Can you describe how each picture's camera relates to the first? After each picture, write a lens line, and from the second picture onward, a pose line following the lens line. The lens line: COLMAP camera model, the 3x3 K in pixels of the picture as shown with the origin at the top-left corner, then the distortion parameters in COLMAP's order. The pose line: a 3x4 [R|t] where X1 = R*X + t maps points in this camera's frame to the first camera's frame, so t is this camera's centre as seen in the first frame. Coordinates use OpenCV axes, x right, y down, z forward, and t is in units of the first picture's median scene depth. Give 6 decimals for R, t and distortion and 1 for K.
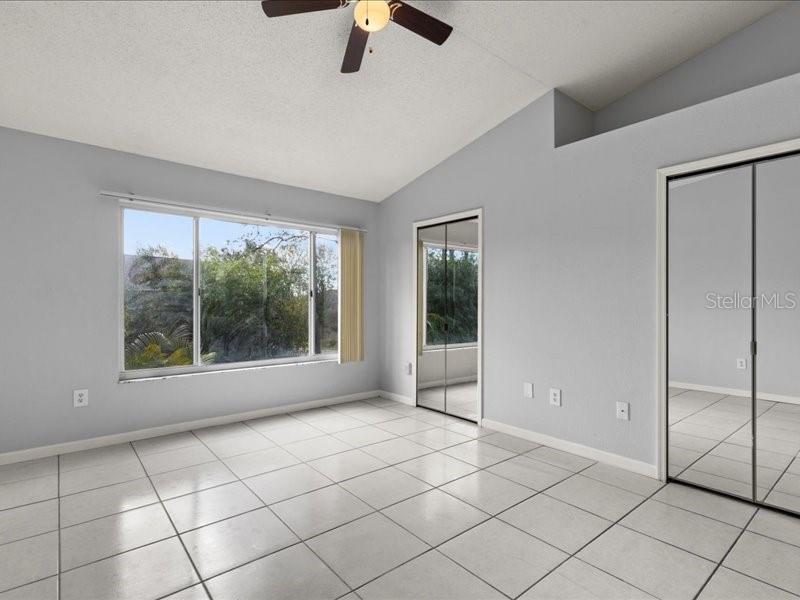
lens RADIAL K [[396.2, 0, 413.4], [0, 396.2, 299.3], [0, 0, 1]] dist [-0.000077, -0.000522]
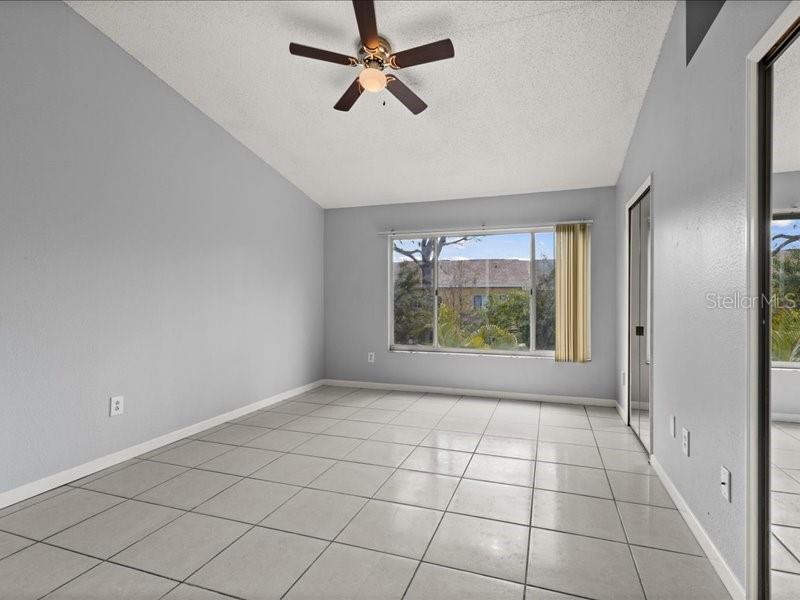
lens RADIAL K [[396.2, 0, 413.4], [0, 396.2, 299.3], [0, 0, 1]] dist [-0.000077, -0.000522]
pose [[0.529207, -0.003973, -0.848484, 0.583904], [0.009832, 0.999951, 0.001450, 0.001446], [0.848436, -0.009110, 0.529220, 0.223468]]
